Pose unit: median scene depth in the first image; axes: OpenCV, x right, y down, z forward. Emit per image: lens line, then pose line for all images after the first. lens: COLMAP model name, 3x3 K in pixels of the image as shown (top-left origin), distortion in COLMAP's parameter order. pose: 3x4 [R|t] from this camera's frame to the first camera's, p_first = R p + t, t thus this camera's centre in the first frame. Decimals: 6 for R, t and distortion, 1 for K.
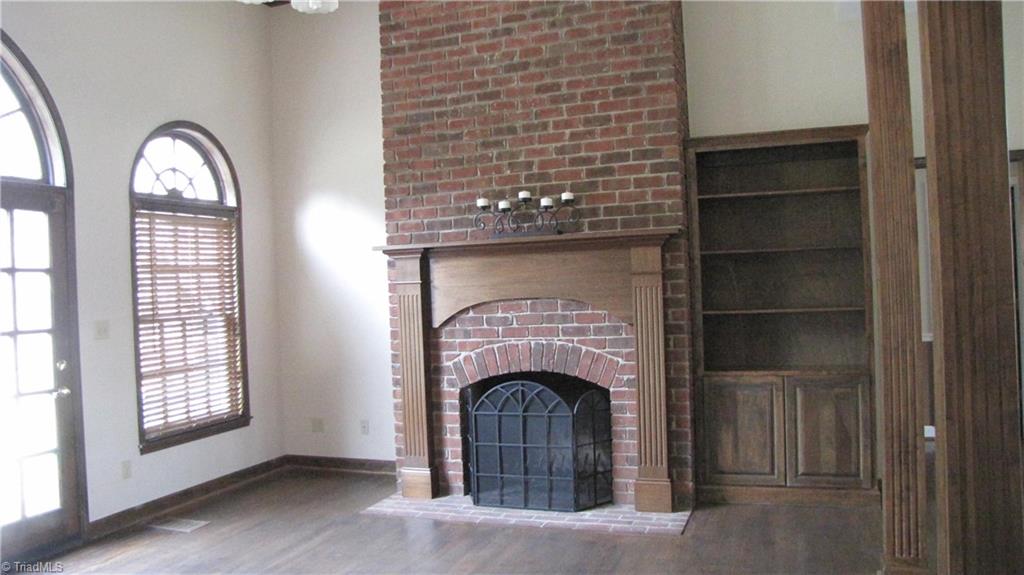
lens RADIAL K [[826.6, 0, 512.0], [0, 826.6, 287.5], [0, 0, 1]] dist [-0.183616, 0.157138]
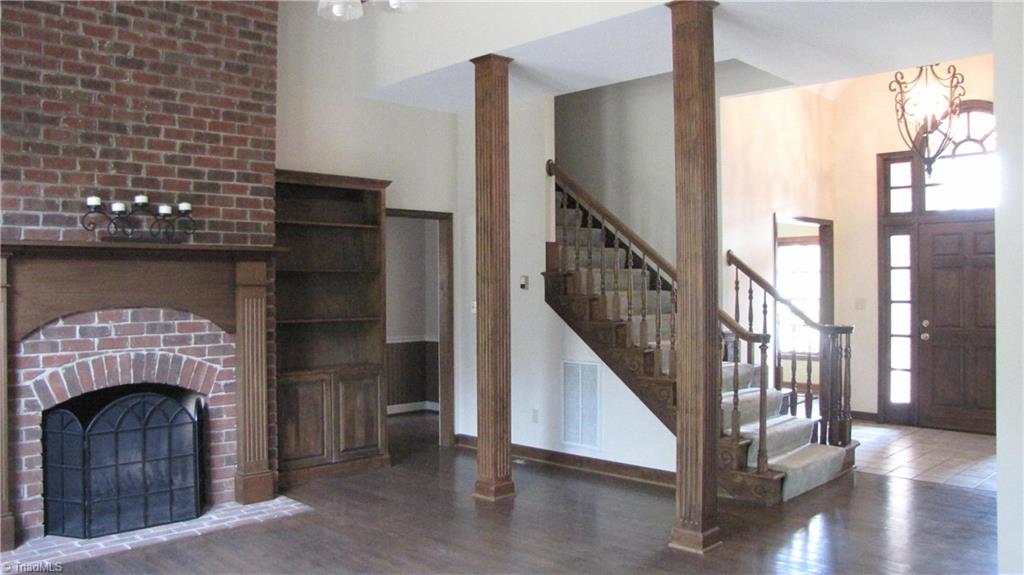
lens RADIAL K [[826.6, 0, 512.0], [0, 826.6, 287.5], [0, 0, 1]] dist [-0.183616, 0.157138]
pose [[0.404447, 0.035977, 0.913853, -0.656086], [-0.005029, 0.999298, -0.037115, 0.022742], [-0.914547, 0.010416, 0.404344, 0.228579]]
